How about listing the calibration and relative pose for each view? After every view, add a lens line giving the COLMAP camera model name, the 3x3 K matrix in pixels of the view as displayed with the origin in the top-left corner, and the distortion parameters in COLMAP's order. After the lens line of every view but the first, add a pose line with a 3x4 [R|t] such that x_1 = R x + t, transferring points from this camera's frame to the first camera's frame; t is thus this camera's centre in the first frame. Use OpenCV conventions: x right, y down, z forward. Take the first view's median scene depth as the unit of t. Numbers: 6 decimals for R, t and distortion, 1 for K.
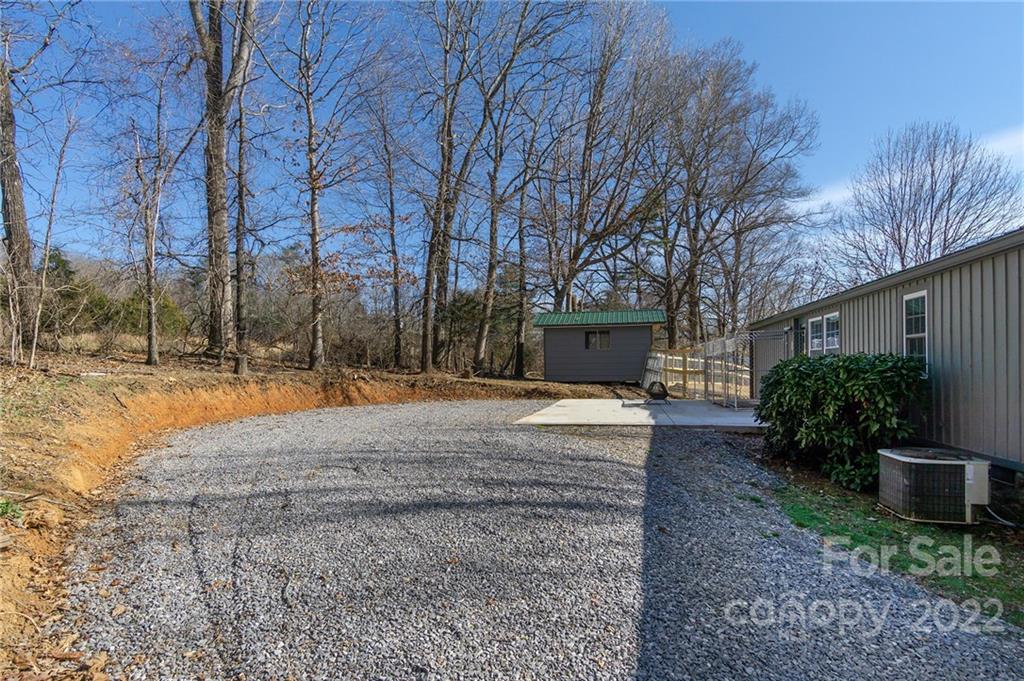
lens RADIAL K [[552.4, 0, 512.4], [0, 552.4, 377.7], [0, 0, 1]] dist [0.001374, 0.000164]
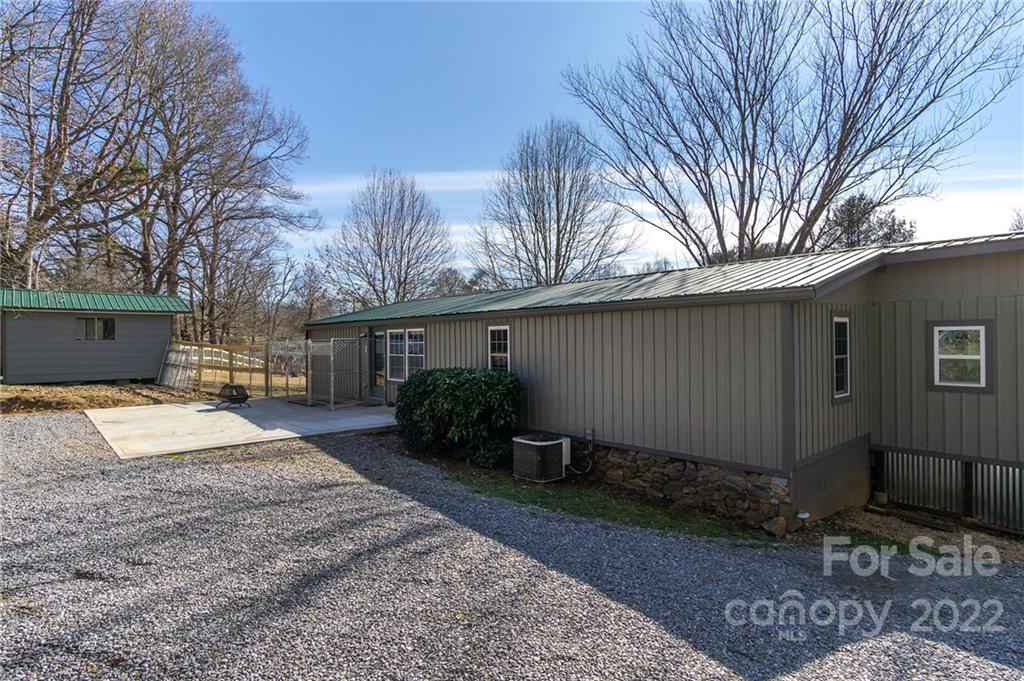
lens RADIAL K [[543.0, 0, 512.0], [0, 543.0, 340.5], [0, 0, 1]] dist [0.002597, 0.000327]
pose [[0.562199, 0.006193, 0.826979, -0.501673], [0.011605, 0.999814, -0.015376, -0.100988], [-0.826920, 0.018242, 0.562023, 0.166040]]
